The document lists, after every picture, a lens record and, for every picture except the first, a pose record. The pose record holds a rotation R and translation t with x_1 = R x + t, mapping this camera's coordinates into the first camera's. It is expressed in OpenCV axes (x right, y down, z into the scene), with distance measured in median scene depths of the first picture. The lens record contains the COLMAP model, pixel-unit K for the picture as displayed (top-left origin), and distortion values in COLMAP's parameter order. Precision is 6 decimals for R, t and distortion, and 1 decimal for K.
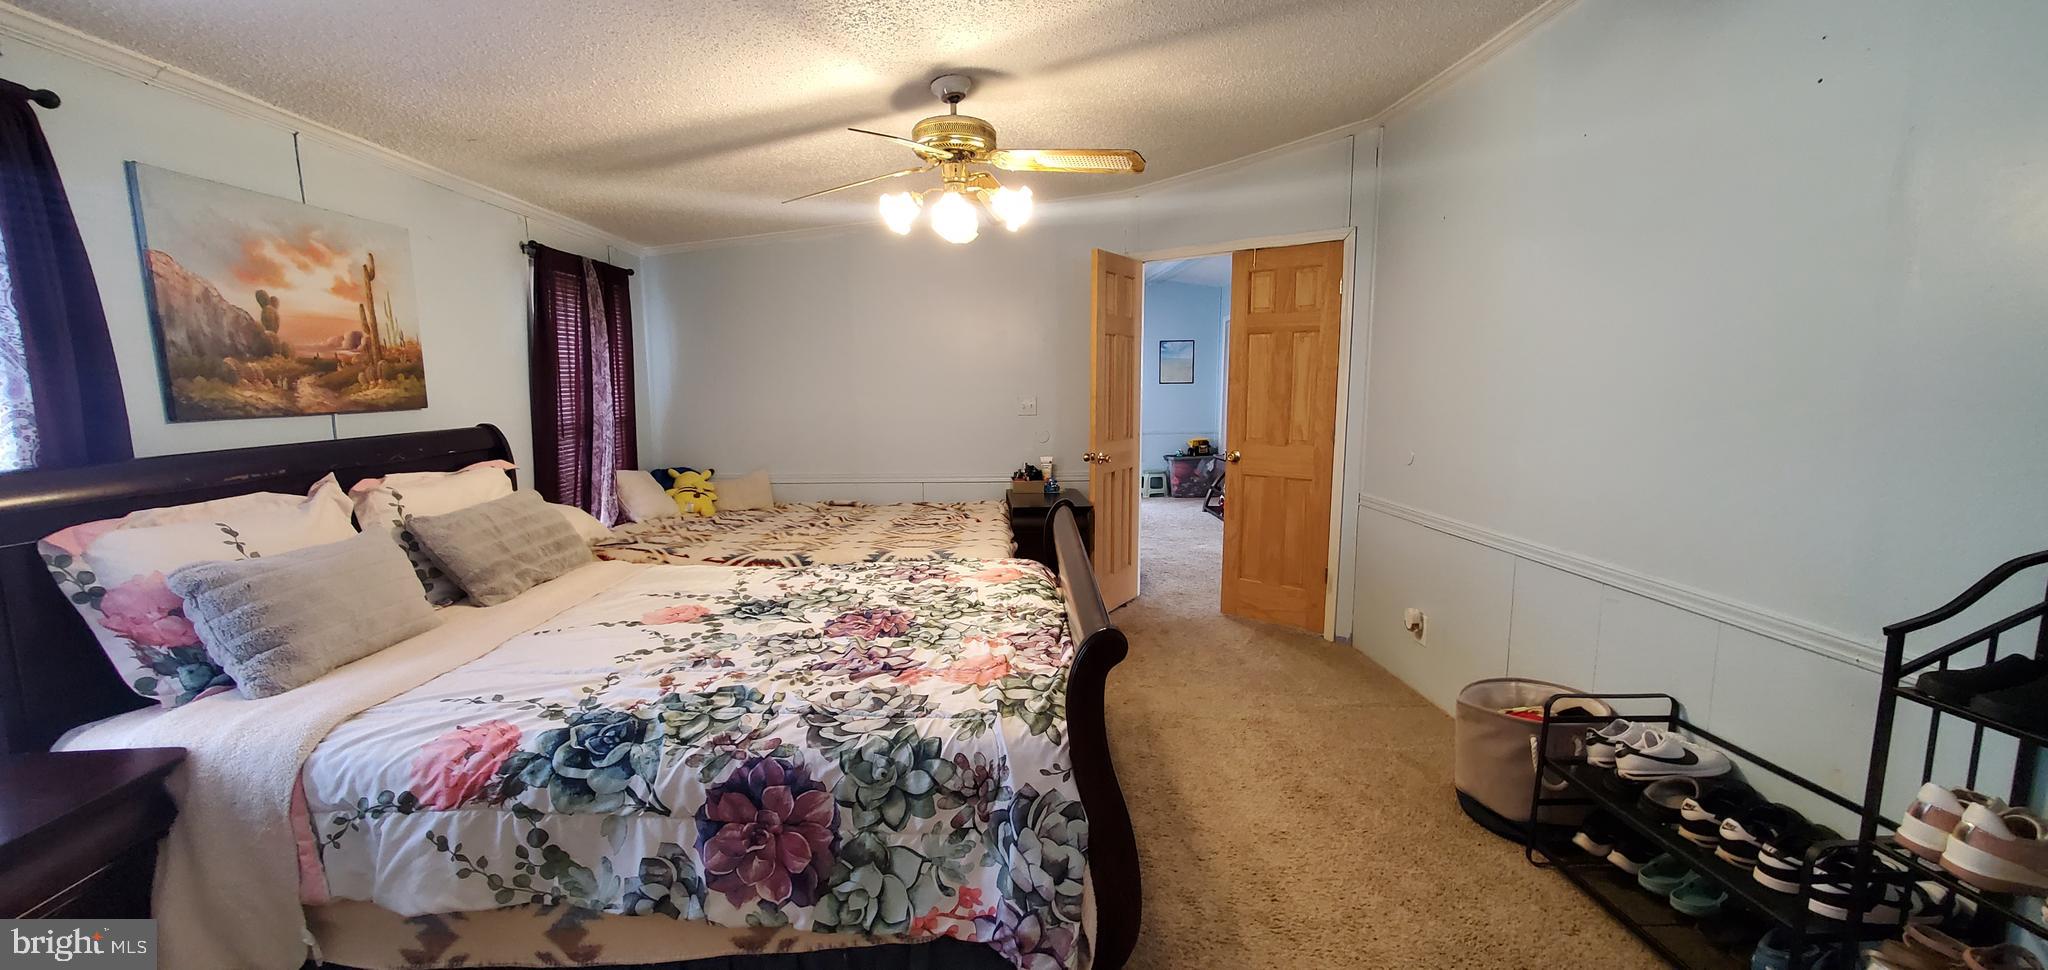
lens RADIAL K [[817.6, 0, 1025.9], [0, 817.6, 488.4], [0, 0, 1]] dist [0.000044, -0.000038]
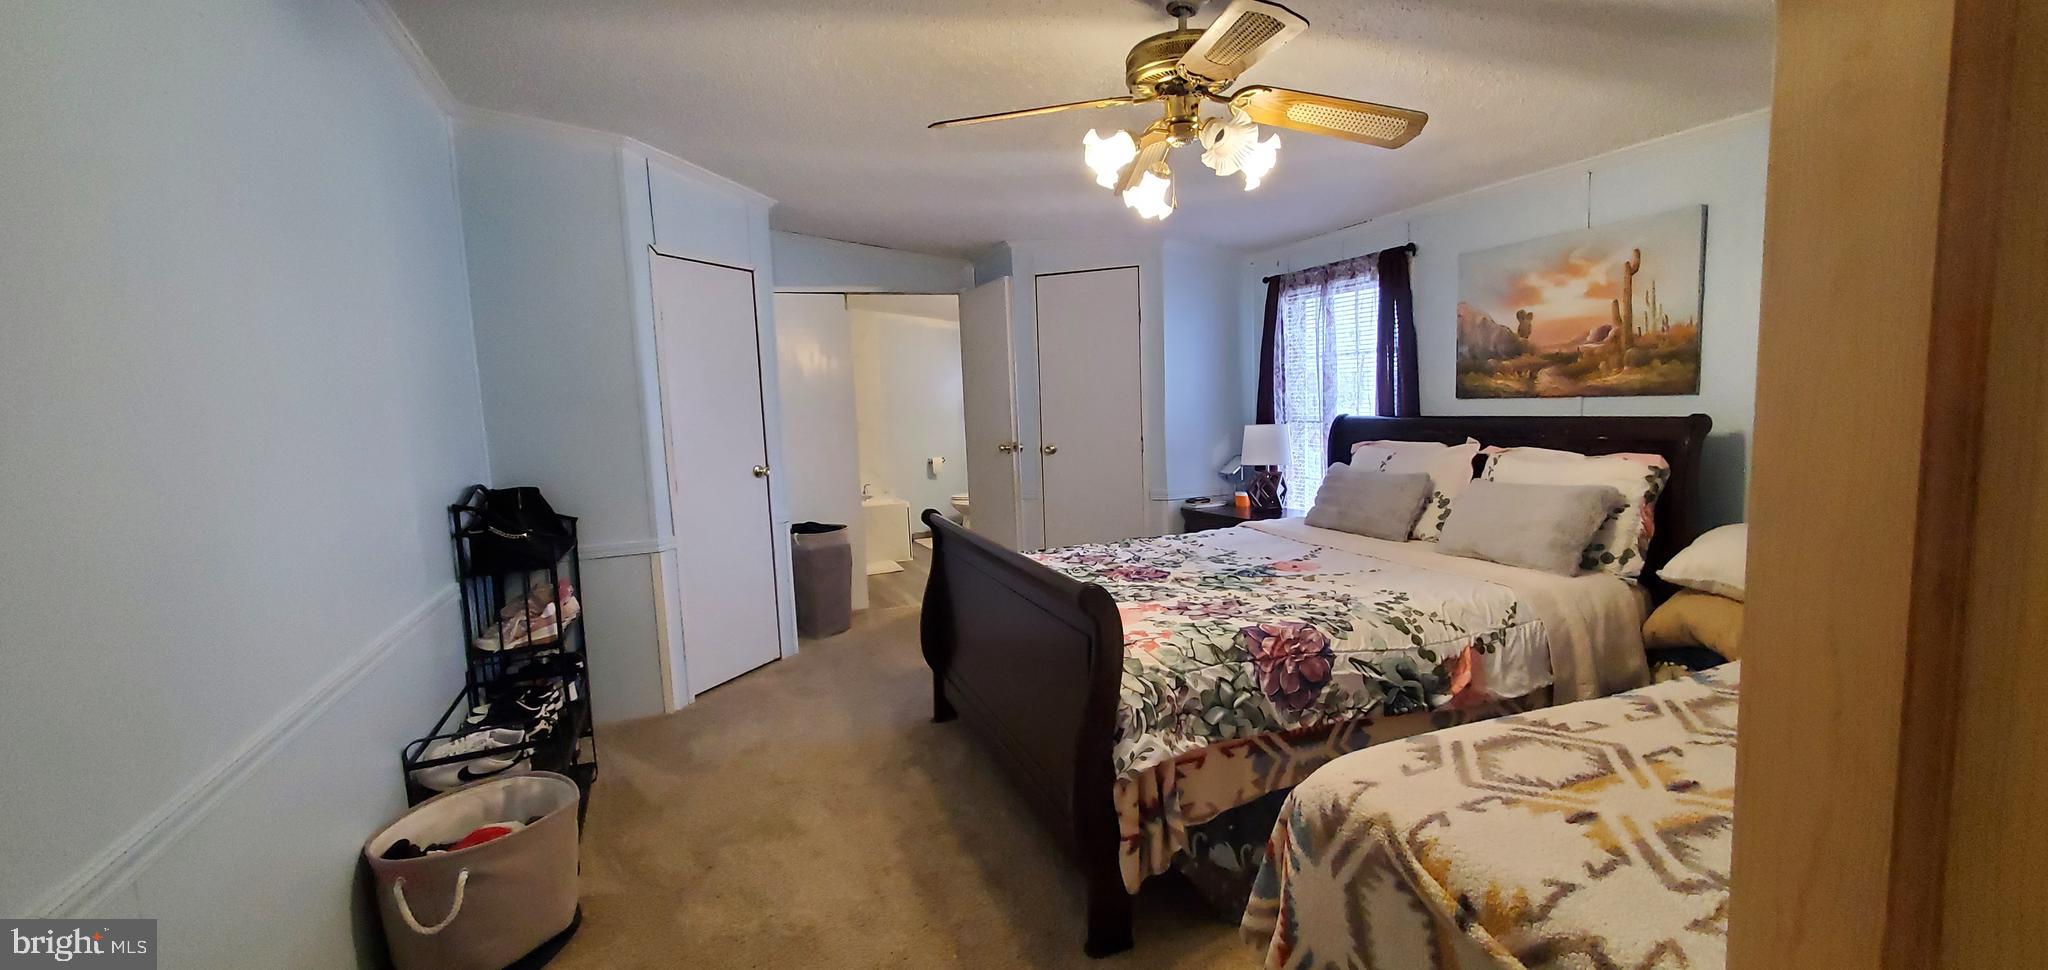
lens RADIAL K [[817.6, 0, 1025.9], [0, 817.6, 488.4], [0, 0, 1]] dist [0.000044, -0.000038]
pose [[-0.933119, 0.082020, -0.350088, 0.383204], [-0.001652, 0.972648, 0.232278, -0.249011], [0.359564, 0.217321, -0.907461, 1.906671]]
